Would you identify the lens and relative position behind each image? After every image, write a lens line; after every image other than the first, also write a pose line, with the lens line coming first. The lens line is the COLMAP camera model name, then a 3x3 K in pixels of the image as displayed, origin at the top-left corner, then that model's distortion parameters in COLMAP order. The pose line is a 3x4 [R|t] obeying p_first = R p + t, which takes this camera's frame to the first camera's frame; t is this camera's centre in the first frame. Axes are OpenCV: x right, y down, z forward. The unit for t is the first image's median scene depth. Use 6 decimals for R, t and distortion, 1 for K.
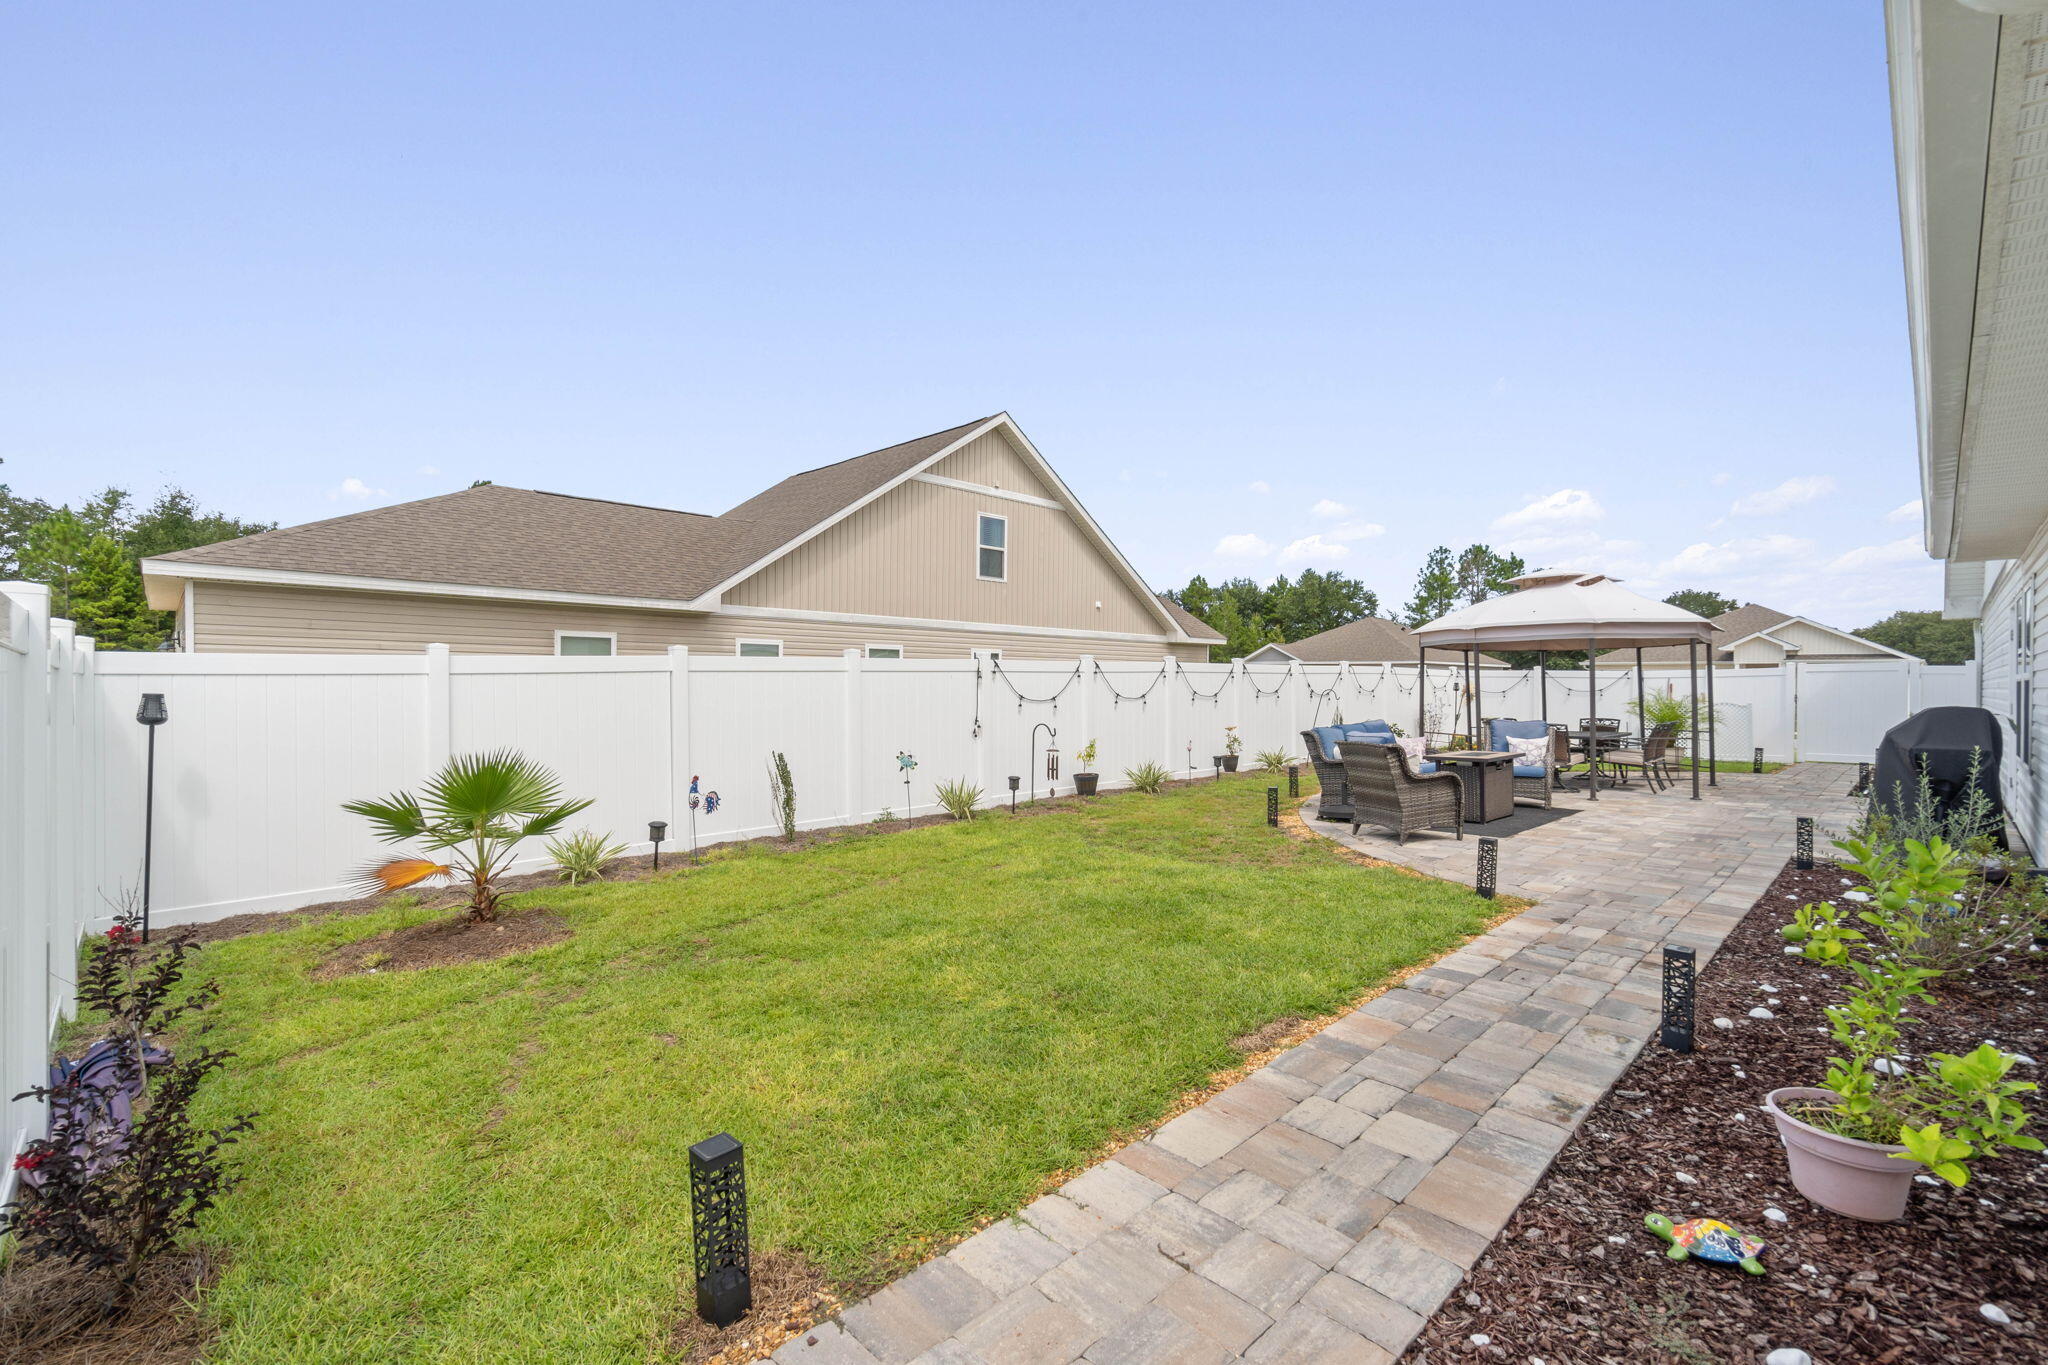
lens RADIAL K [[892.9, 0, 1024.0], [0, 892.9, 682.5], [0, 0, 1]] dist [-0.000999, 0.000059]
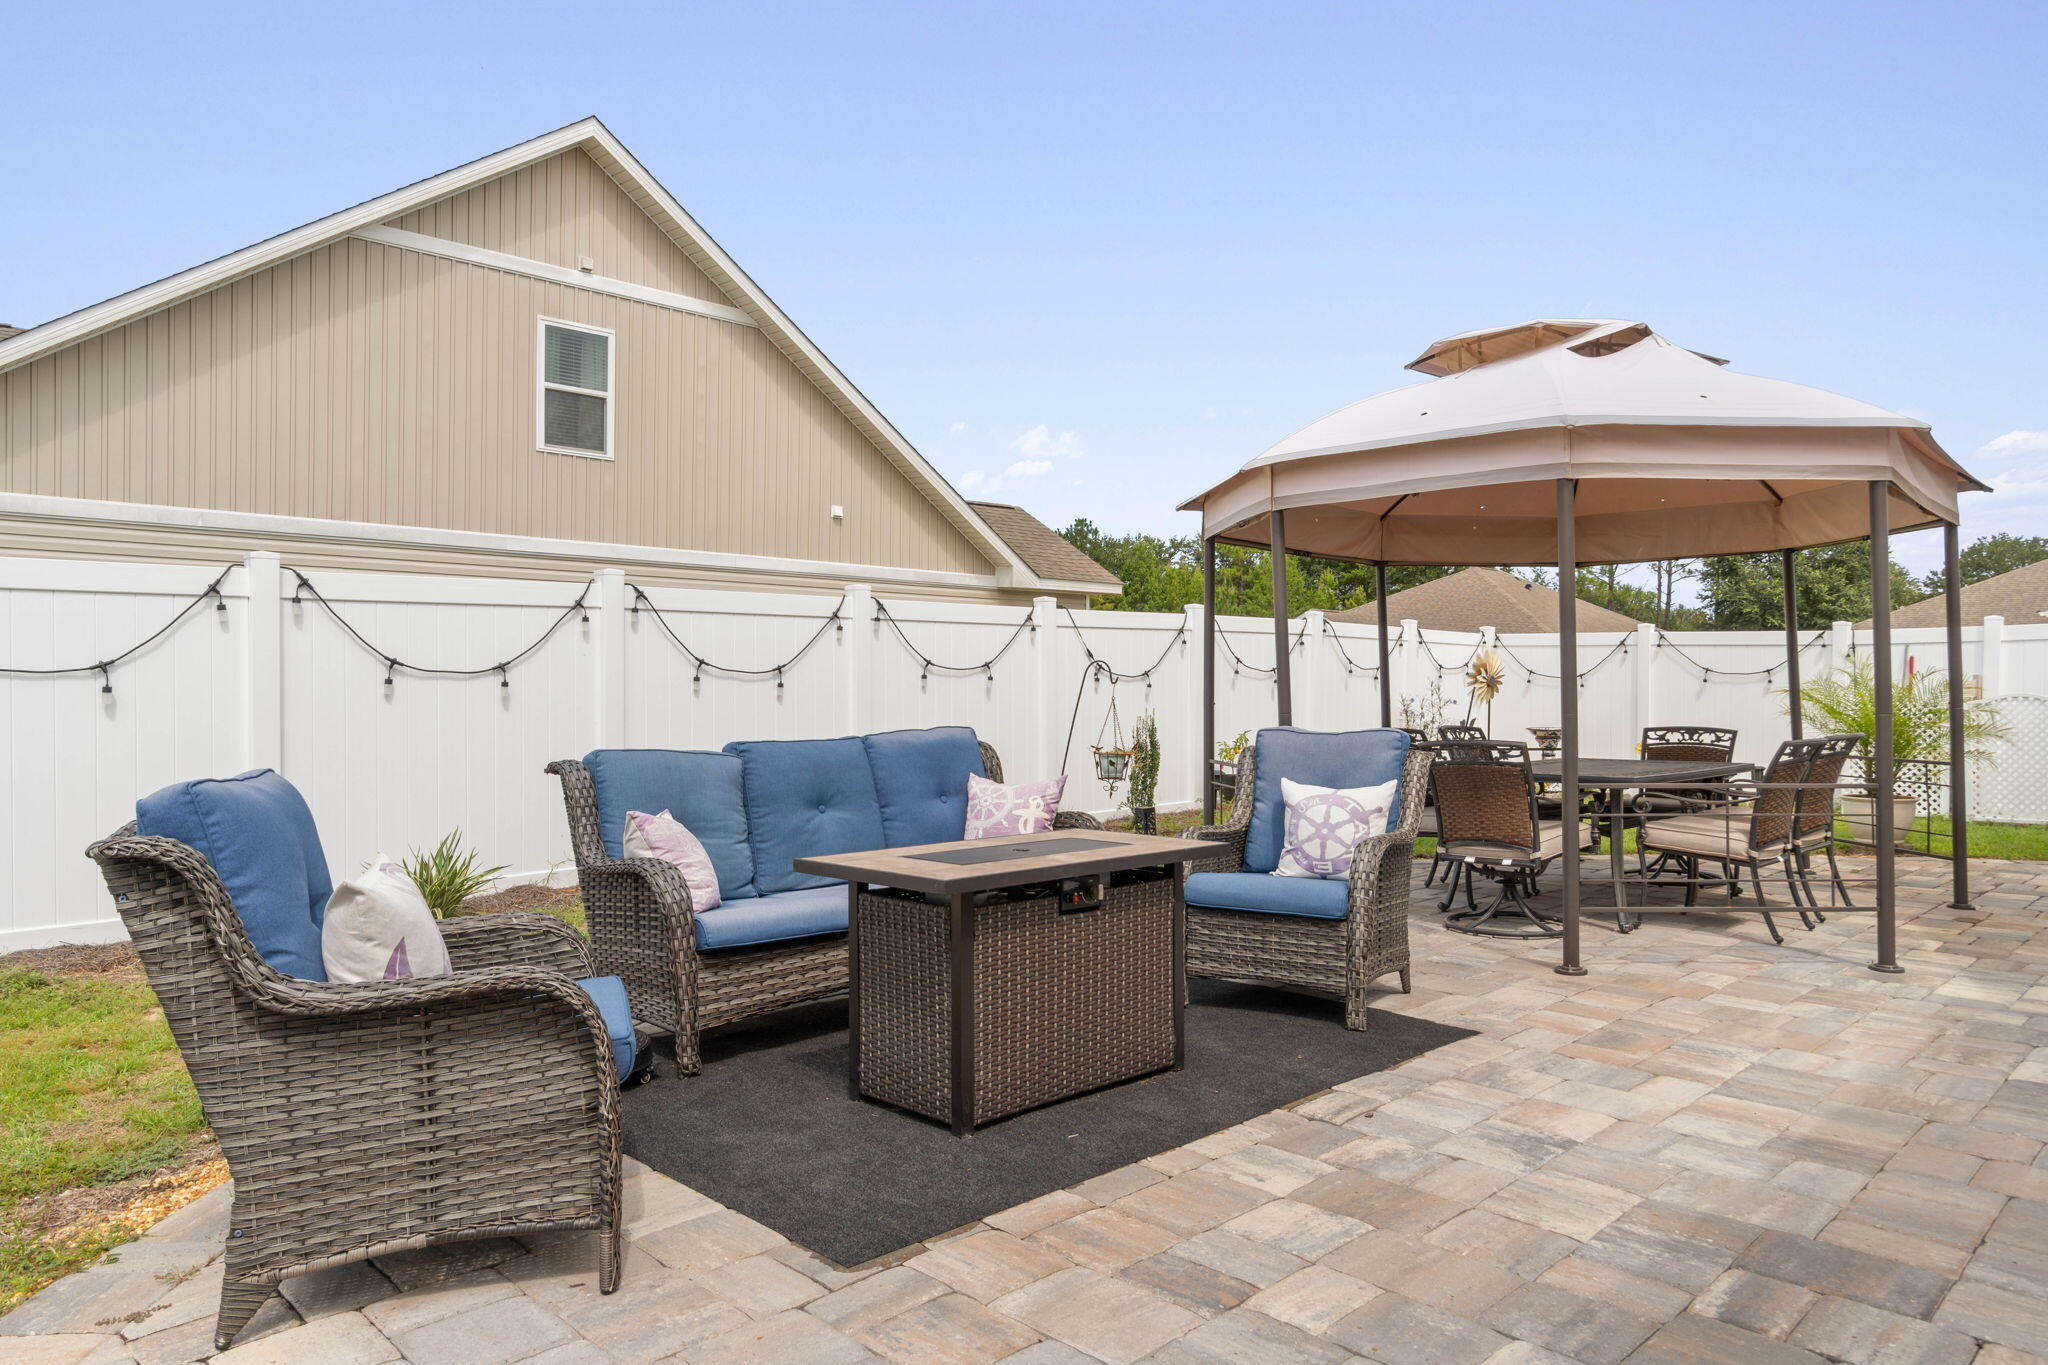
lens RADIAL K [[1320.6, 0, 1024.0], [0, 1320.6, 682.5], [0, 0, 1]] dist [0.002980, -0.000318]
pose [[0.999990, 0.000940, -0.004259, 0.221769], [-0.000933, 0.999998, 0.001813, 0.012313], [0.004260, -0.001809, 0.999989, 0.259170]]
